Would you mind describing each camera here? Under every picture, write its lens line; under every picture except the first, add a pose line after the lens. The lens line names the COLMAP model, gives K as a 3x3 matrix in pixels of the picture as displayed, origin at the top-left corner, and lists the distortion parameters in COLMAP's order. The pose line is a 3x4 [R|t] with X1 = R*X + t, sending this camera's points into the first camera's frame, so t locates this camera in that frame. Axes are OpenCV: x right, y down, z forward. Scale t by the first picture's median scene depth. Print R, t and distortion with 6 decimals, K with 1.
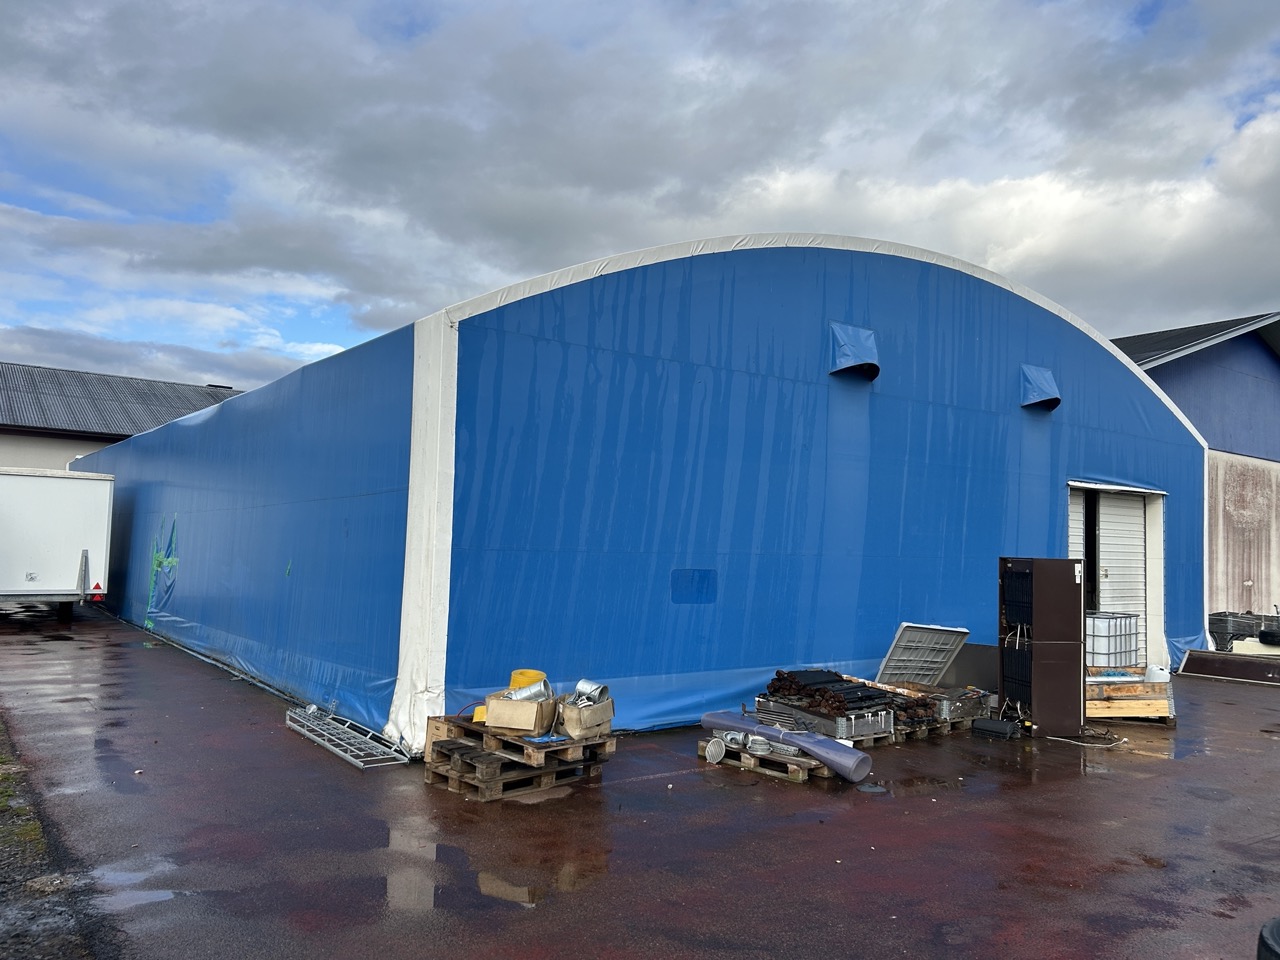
lens RADIAL K [[965.5, 0, 632.0], [0, 965.5, 485.2], [0, 0, 1]] dist [0.072120, -0.092493]
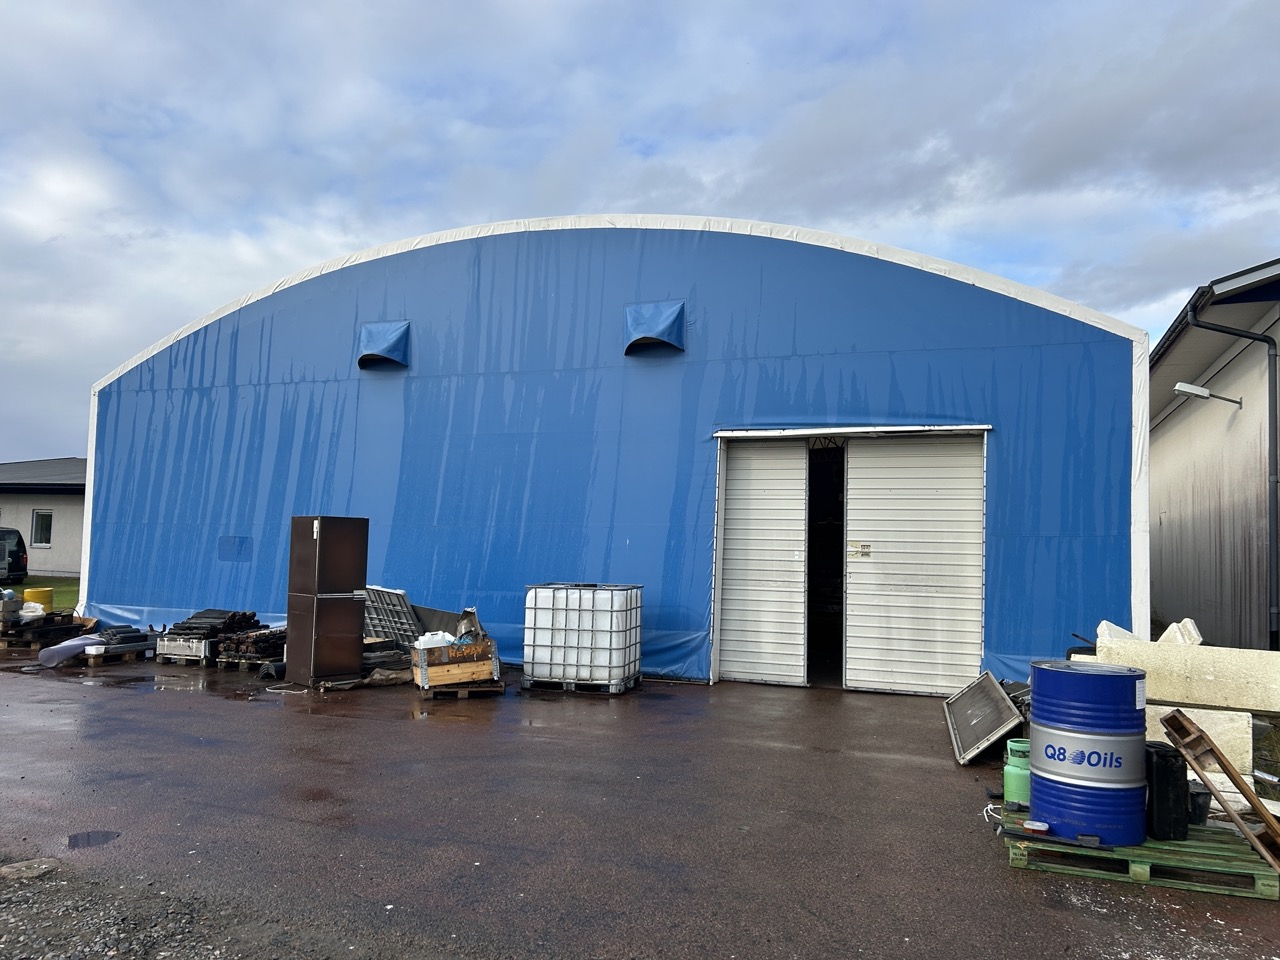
lens RADIAL K [[965.5, 0, 632.0], [0, 965.5, 485.2], [0, 0, 1]] dist [0.072120, -0.092493]
pose [[0.543606, -0.070564, -0.836369, 1.513762], [0.041004, 0.997503, -0.057508, 0.116982], [0.838338, -0.003032, 0.545142, 0.718163]]
